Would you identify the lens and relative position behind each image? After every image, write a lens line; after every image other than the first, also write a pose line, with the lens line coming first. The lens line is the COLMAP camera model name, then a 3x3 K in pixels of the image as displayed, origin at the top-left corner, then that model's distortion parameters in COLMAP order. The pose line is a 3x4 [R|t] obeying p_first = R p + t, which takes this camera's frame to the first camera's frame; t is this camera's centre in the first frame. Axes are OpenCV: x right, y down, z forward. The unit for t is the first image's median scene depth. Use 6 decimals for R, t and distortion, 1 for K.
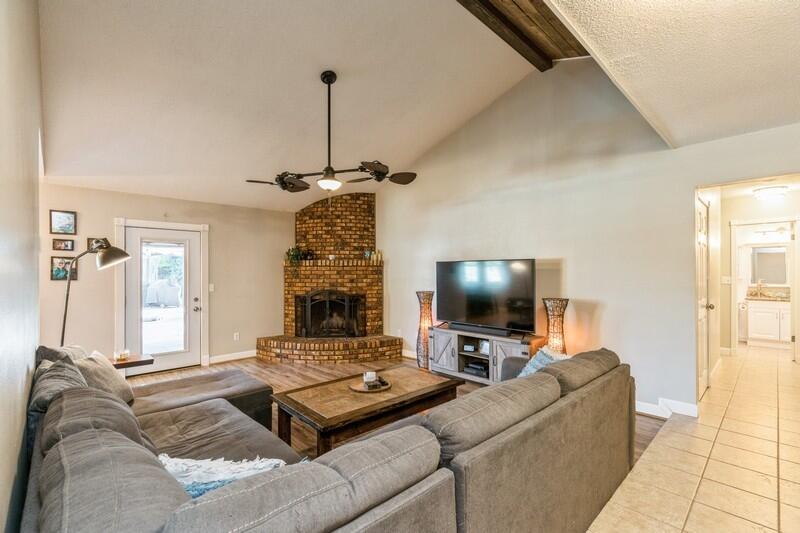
lens RADIAL K [[358.0, 0, 401.4], [0, 358.0, 270.4], [0, 0, 1]] dist [0.002721, -0.002733]
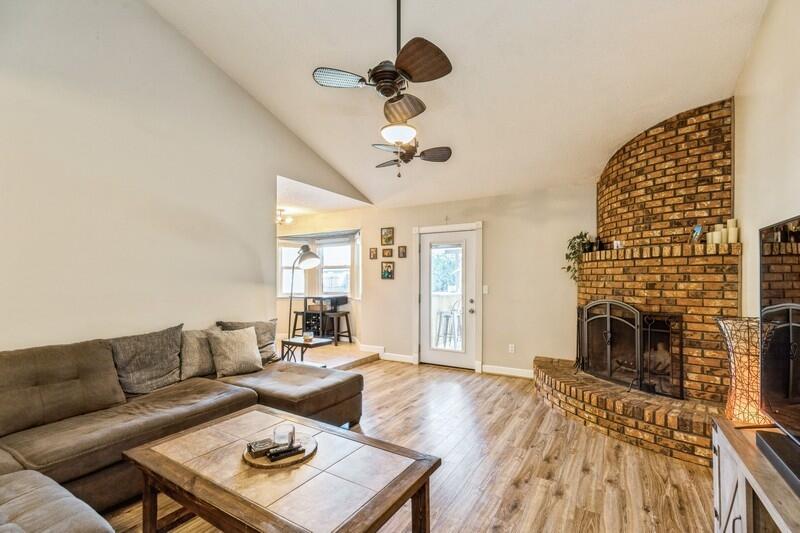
lens RADIAL K [[358.0, 0, 406.8], [0, 358.0, 277.3], [0, 0, 1]] dist [0.002721, -0.002733]
pose [[0.272782, -0.000242, -0.962076, 0.279638], [0.004559, 0.999989, 0.001041, 0.014450], [0.962065, -0.004670, 0.272780, 0.521571]]
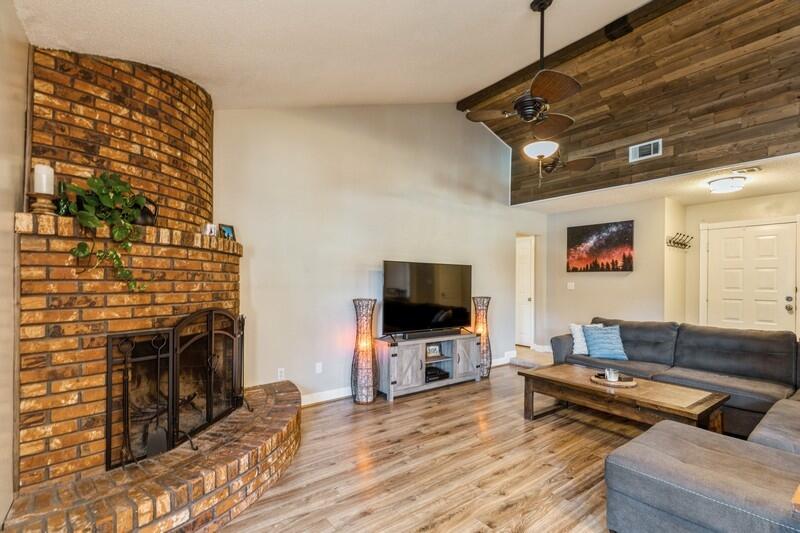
lens RADIAL K [[358.0, 0, 409.6], [0, 358.0, 282.5], [0, 0, 1]] dist [0.002721, -0.002733]
pose [[0.112222, 0.005432, 0.993668, -0.594510], [-0.012674, 0.999912, -0.004035, 0.023385], [-0.993602, -0.012141, 0.112280, 0.740596]]
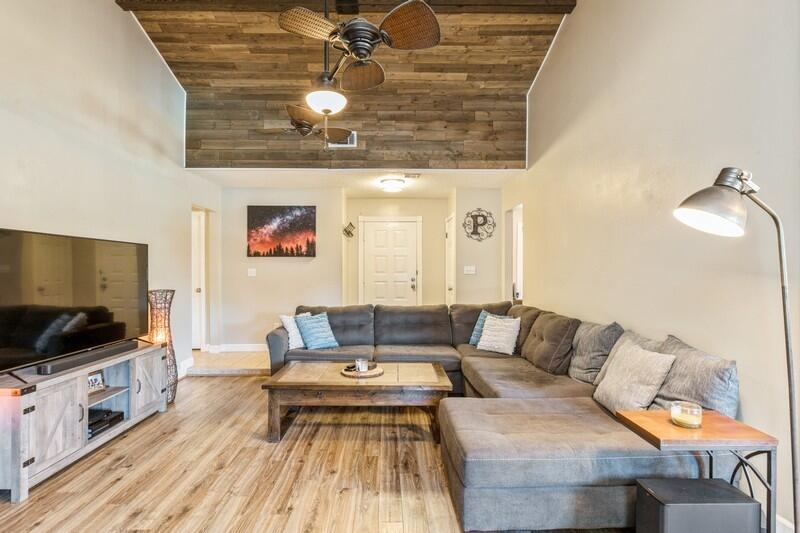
lens RADIAL K [[388.2, 0, 378.1], [0, 388.2, 273.3], [0, 0, 1]] dist [-0.008388, 0.000882]
pose [[-0.709553, -0.000736, 0.704651, -0.440931], [0.002708, 0.999989, 0.003771, 0.022396], [-0.704647, 0.004584, -0.709544, 0.868837]]
